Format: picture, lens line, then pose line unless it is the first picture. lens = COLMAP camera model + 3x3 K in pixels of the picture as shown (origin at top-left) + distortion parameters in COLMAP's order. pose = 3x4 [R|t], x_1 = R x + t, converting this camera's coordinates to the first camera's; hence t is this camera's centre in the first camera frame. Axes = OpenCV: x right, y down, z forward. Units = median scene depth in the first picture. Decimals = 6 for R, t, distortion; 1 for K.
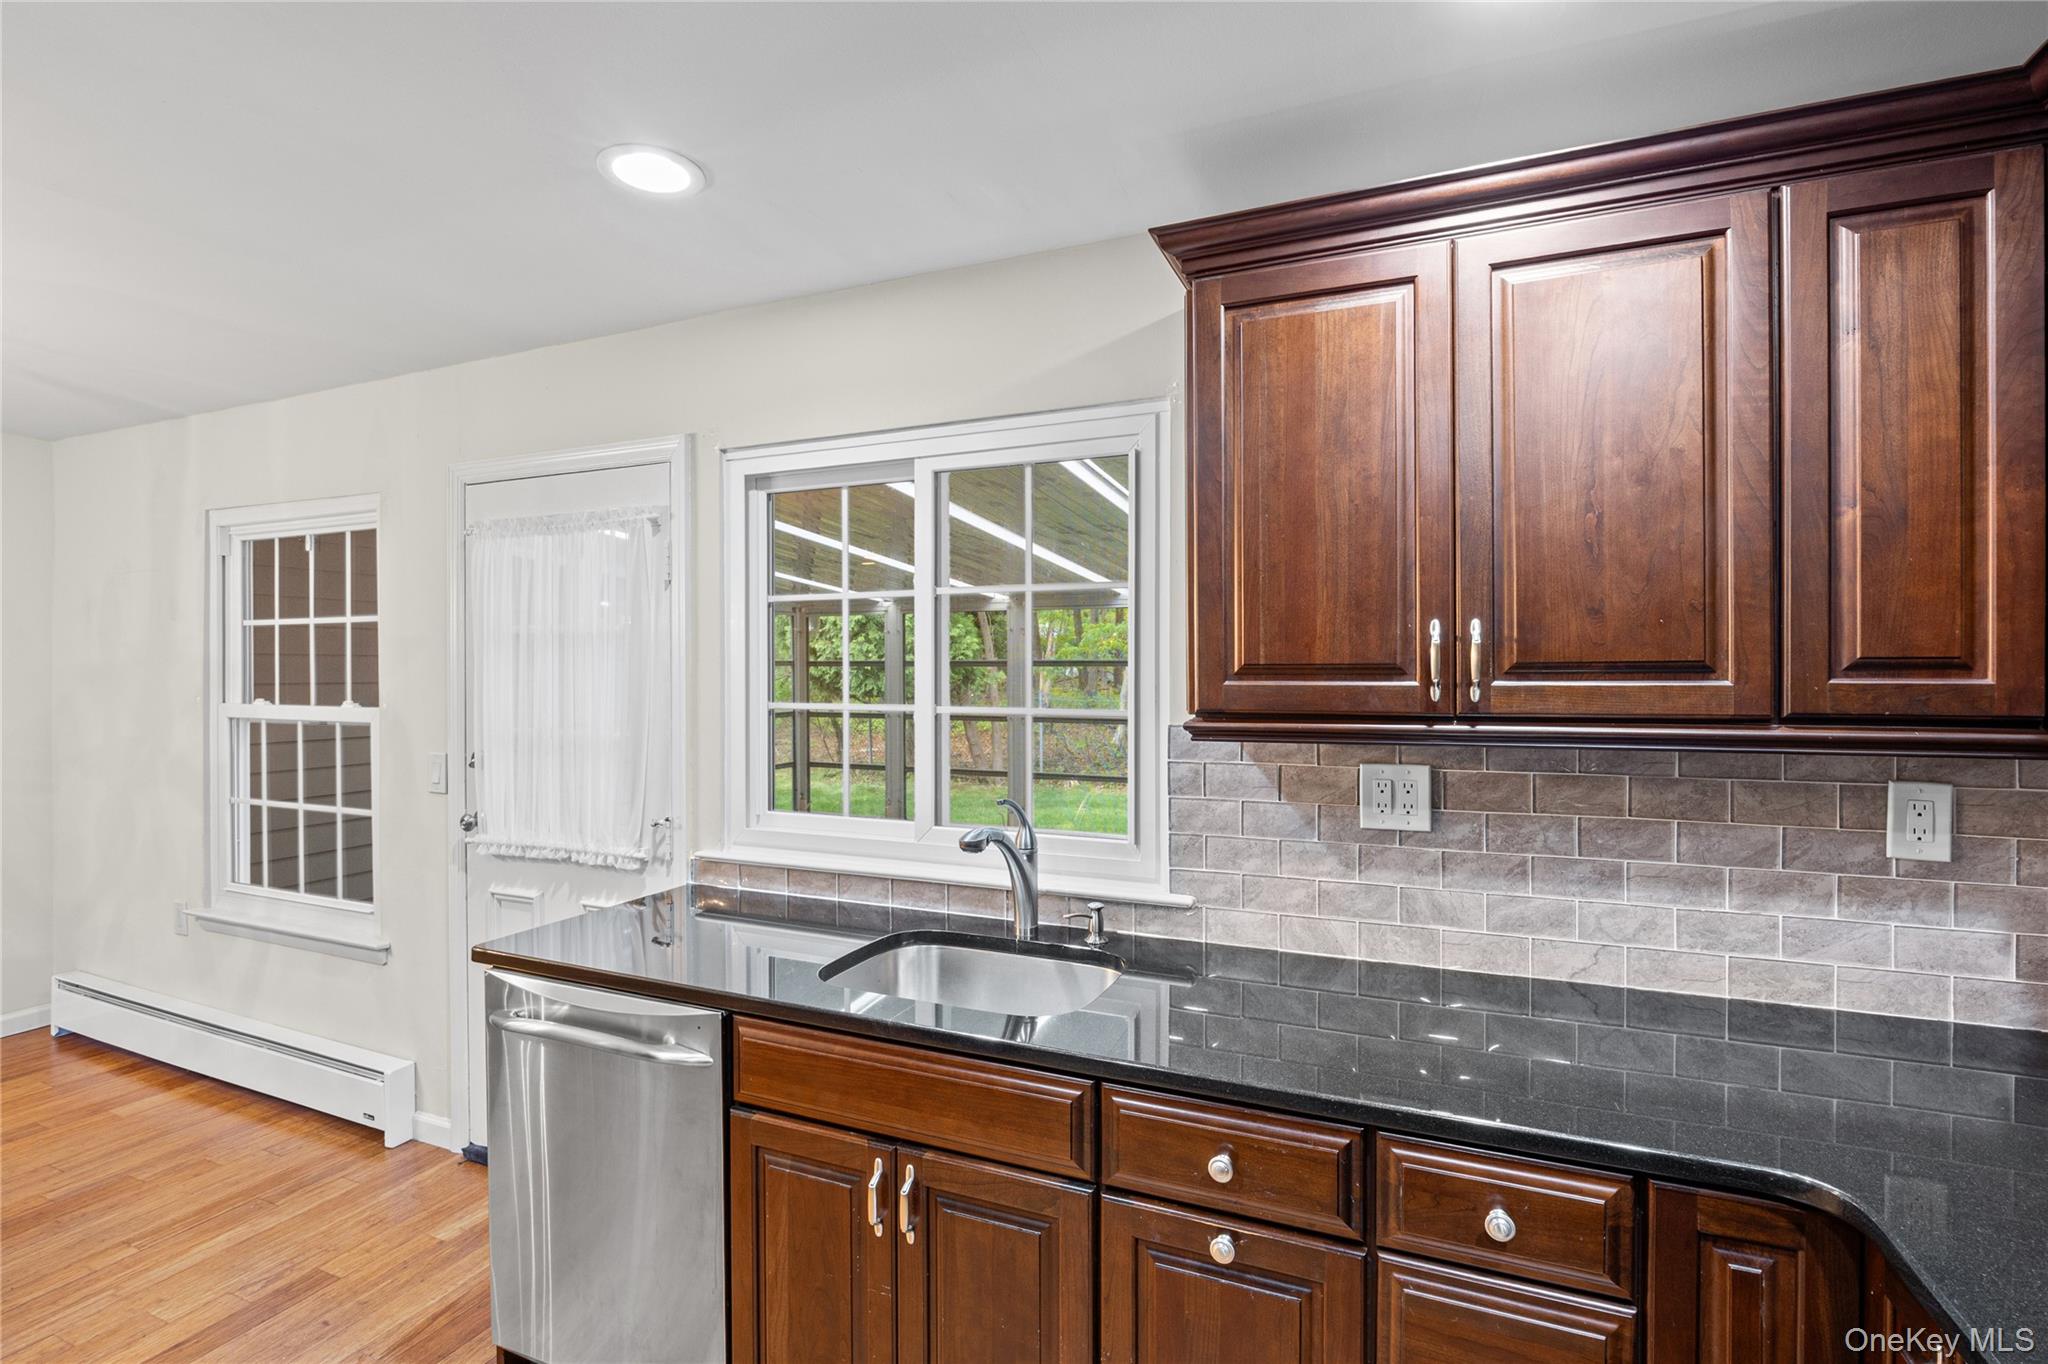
lens RADIAL K [[947.9, 0, 1024.9], [0, 947.9, 675.4], [0, 0, 1]] dist [-0.014878, 0.001098]
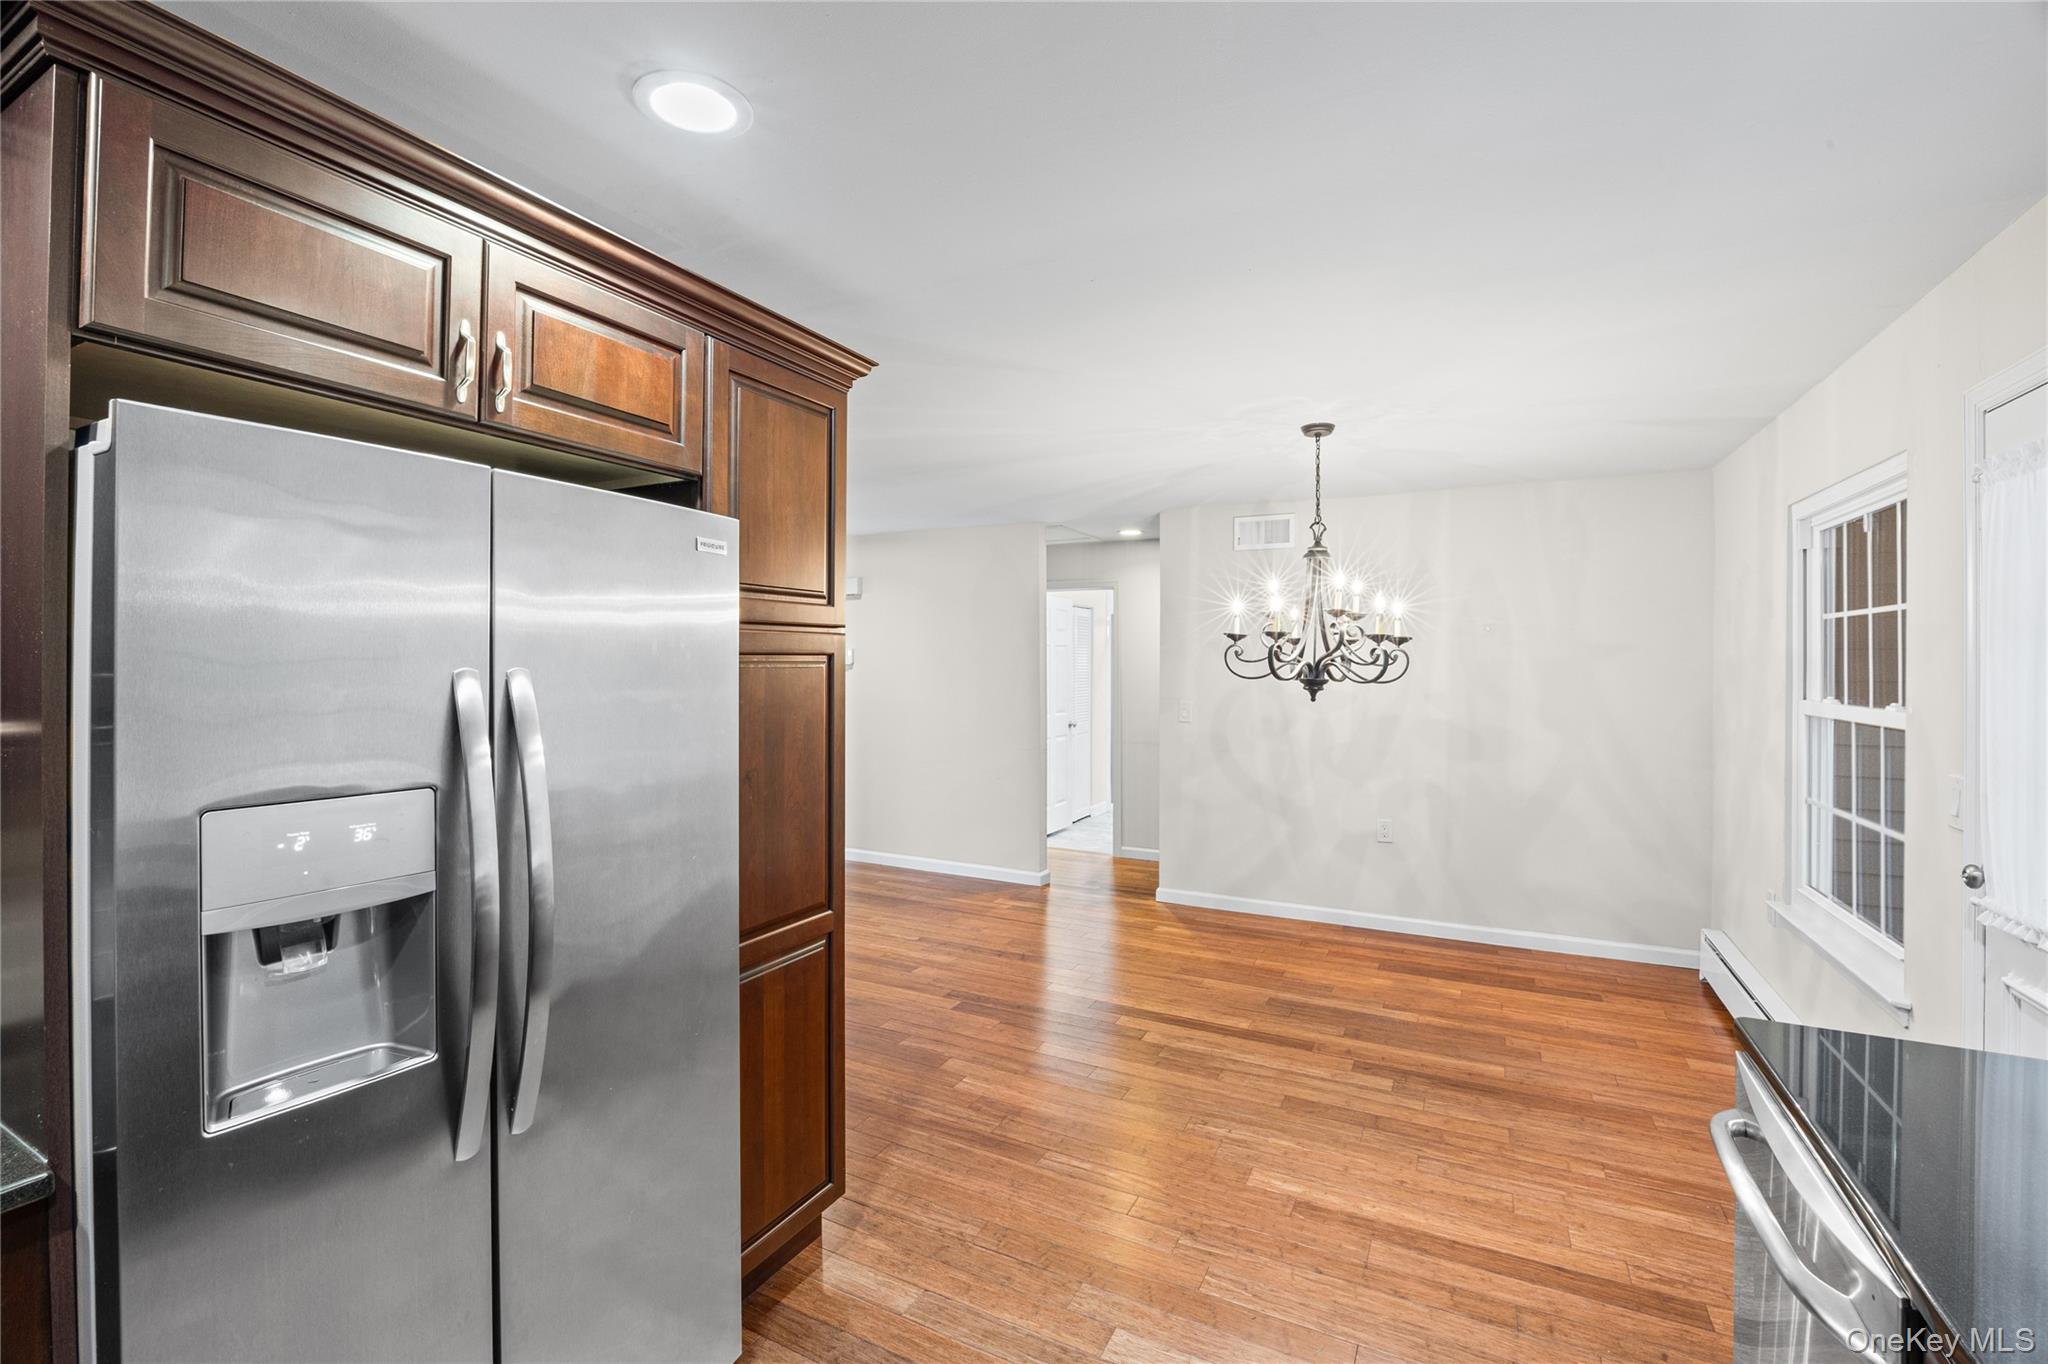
lens RADIAL K [[872.8, 0, 1025.1], [0, 872.8, 659.1], [0, 0, 1]] dist [-0.016473, 0.000323]
pose [[-0.074708, -0.005032, -0.997193, 0.183388], [-0.008578, 0.999954, -0.004403, -0.003567], [0.997169, 0.008225, -0.074748, 0.454941]]
